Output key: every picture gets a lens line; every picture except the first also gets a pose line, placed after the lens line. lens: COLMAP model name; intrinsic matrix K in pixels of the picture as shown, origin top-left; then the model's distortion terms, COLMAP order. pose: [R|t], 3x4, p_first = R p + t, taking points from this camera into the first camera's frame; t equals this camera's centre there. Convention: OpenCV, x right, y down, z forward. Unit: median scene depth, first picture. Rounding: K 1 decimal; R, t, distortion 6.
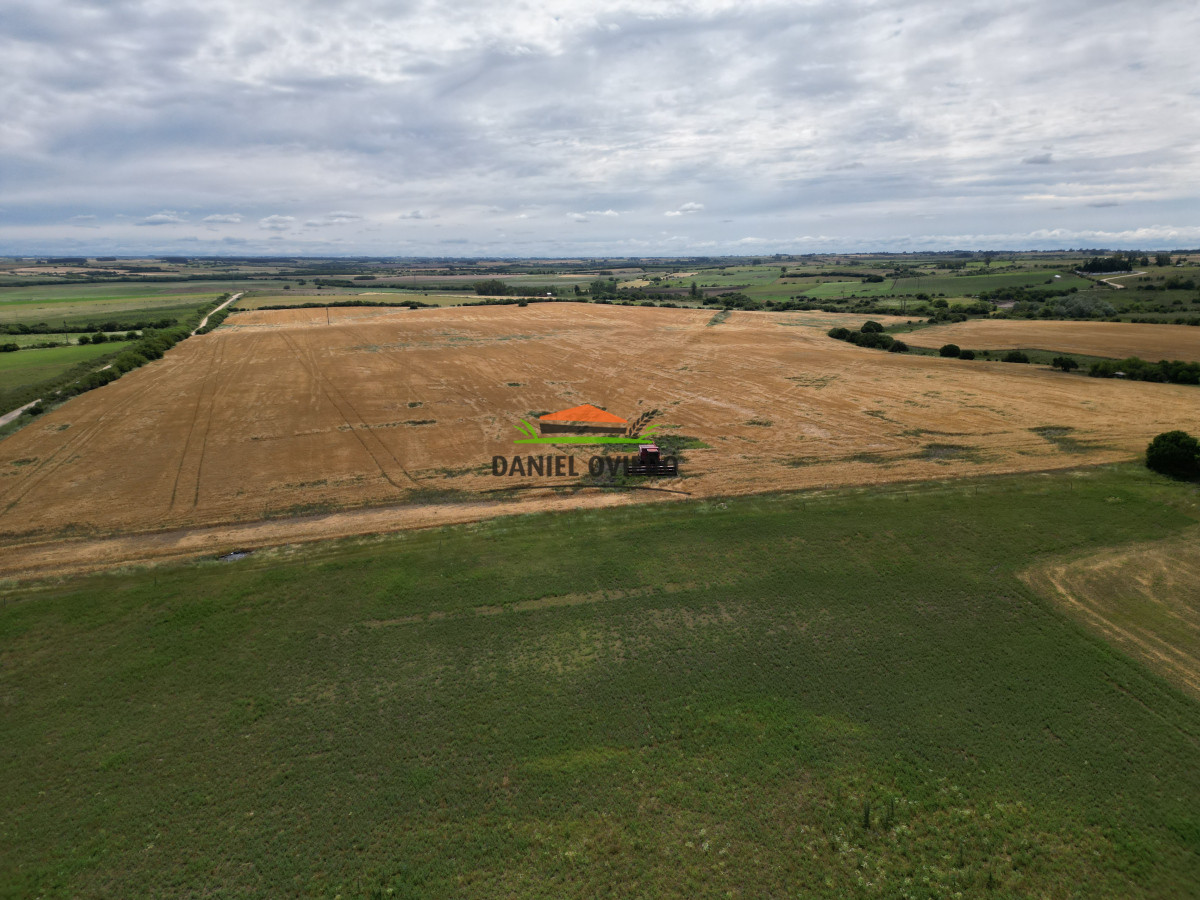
lens RADIAL K [[822.9, 0, 600.0], [0, 822.9, 450.0], [0, 0, 1]] dist [0.079826, -0.080794]
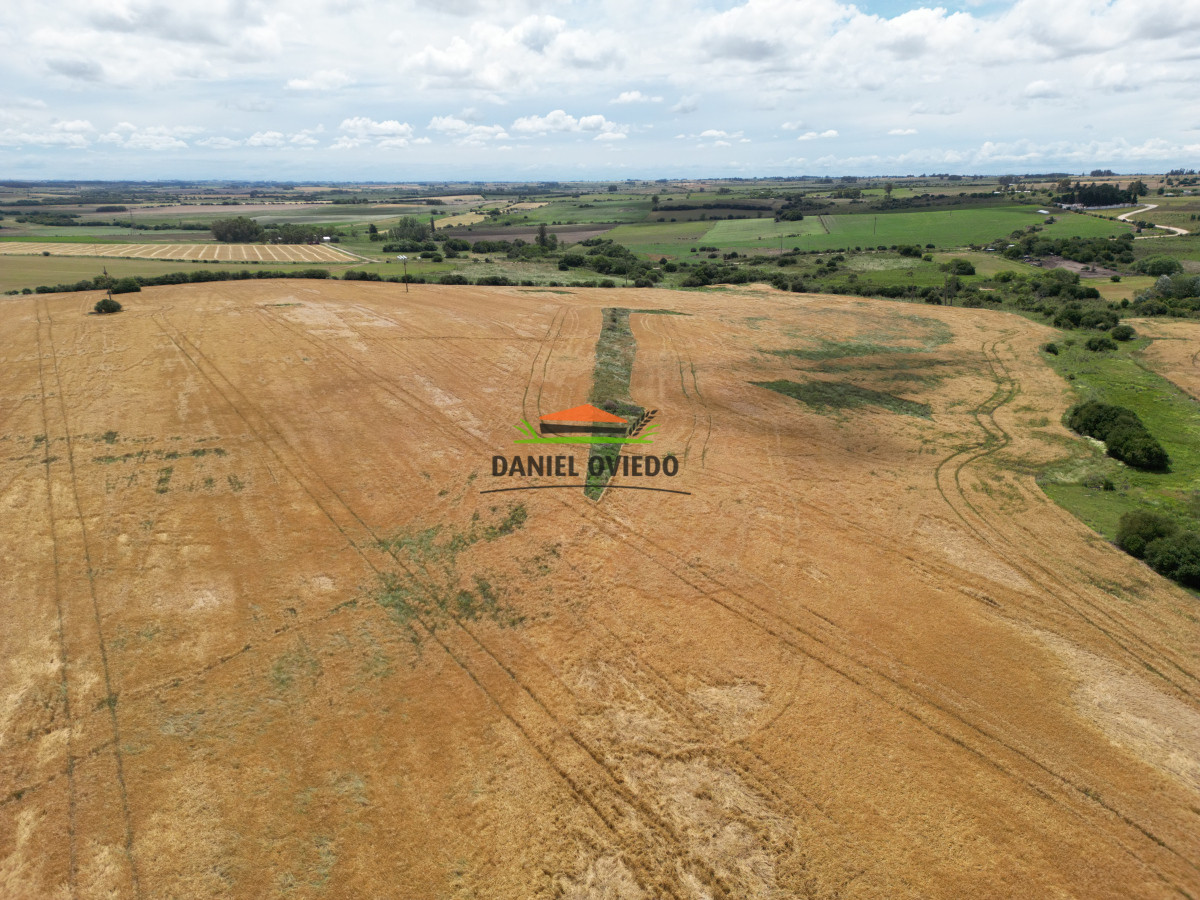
lens RADIAL K [[822.9, 0, 600.0], [0, 822.9, 450.0], [0, 0, 1]] dist [0.079826, -0.080794]
pose [[0.984542, -0.055123, 0.166246, 0.270424], [0.041113, 0.995397, 0.086567, -0.538197], [-0.170252, -0.078394, 0.982277, 2.263654]]
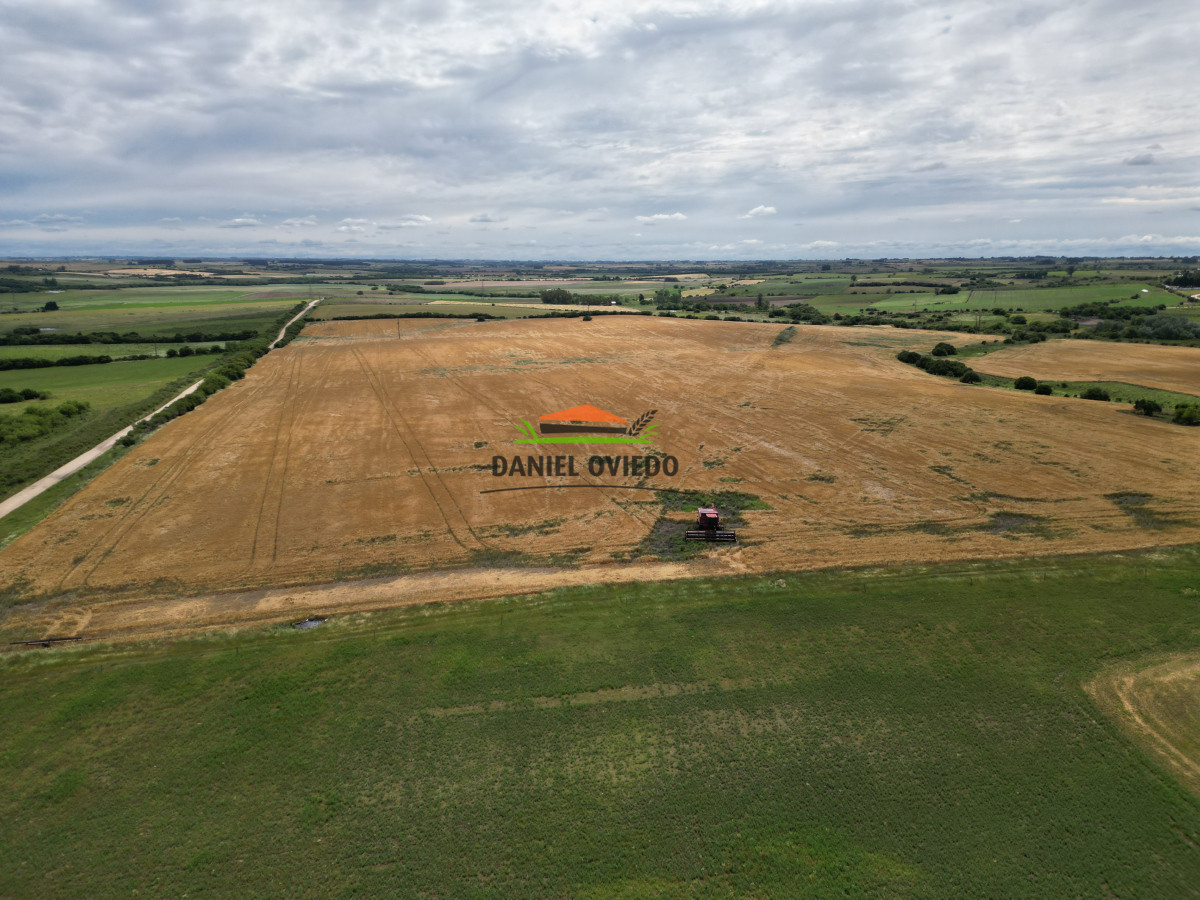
lens RADIAL K [[822.9, 0, 600.0], [0, 822.9, 450.0], [0, 0, 1]] dist [0.079826, -0.080794]
pose [[0.996996, 0.022800, -0.074019, 0.000212], [-0.023057, 0.999731, -0.002618, -0.054435], [0.073939, 0.004317, 0.997253, -0.012148]]
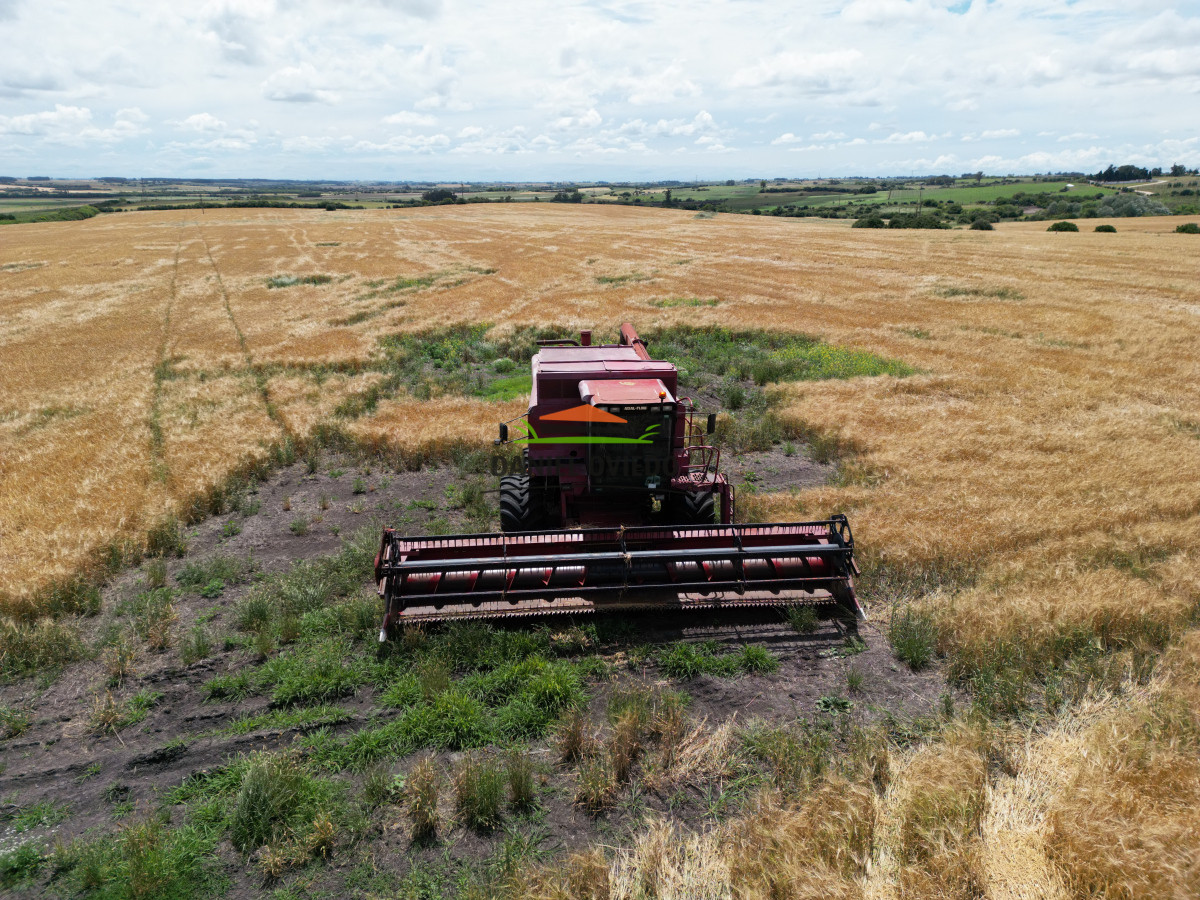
lens RADIAL K [[822.9, 0, 600.0], [0, 822.9, 450.0], [0, 0, 1]] dist [0.079826, -0.080794]
pose [[0.999287, -0.007293, 0.037038, 0.041097], [0.004230, 0.996614, 0.082113, -0.000828], [-0.037512, -0.081898, 0.995935, 0.651642]]
